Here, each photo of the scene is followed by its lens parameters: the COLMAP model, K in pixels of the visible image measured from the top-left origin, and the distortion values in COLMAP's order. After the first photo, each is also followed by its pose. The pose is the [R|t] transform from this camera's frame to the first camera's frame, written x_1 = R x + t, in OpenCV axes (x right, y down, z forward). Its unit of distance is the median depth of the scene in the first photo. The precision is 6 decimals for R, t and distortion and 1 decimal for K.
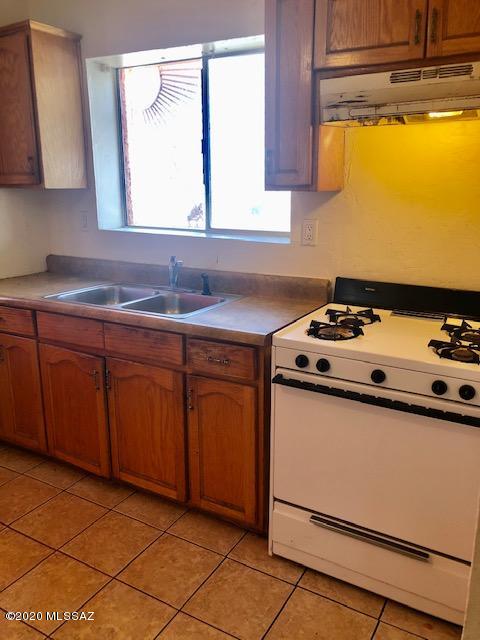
lens RADIAL K [[526.6, 0, 238.9], [0, 526.6, 317.2], [0, 0, 1]] dist [0.028213, -0.007318]
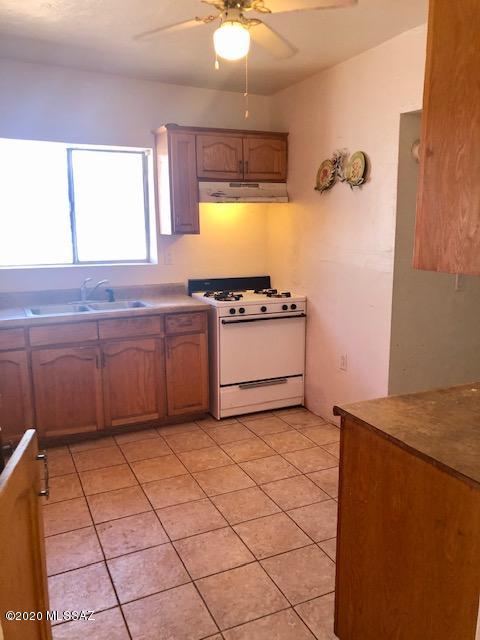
lens RADIAL K [[526.6, 0, 239.6], [0, 526.6, 318.3], [0, 0, 1]] dist [0.028213, -0.007318]
pose [[0.575212, -0.146722, 0.804738, -1.408261], [0.210700, 0.977162, 0.027555, 0.051660], [-0.790403, 0.153709, 0.592990, -0.261800]]
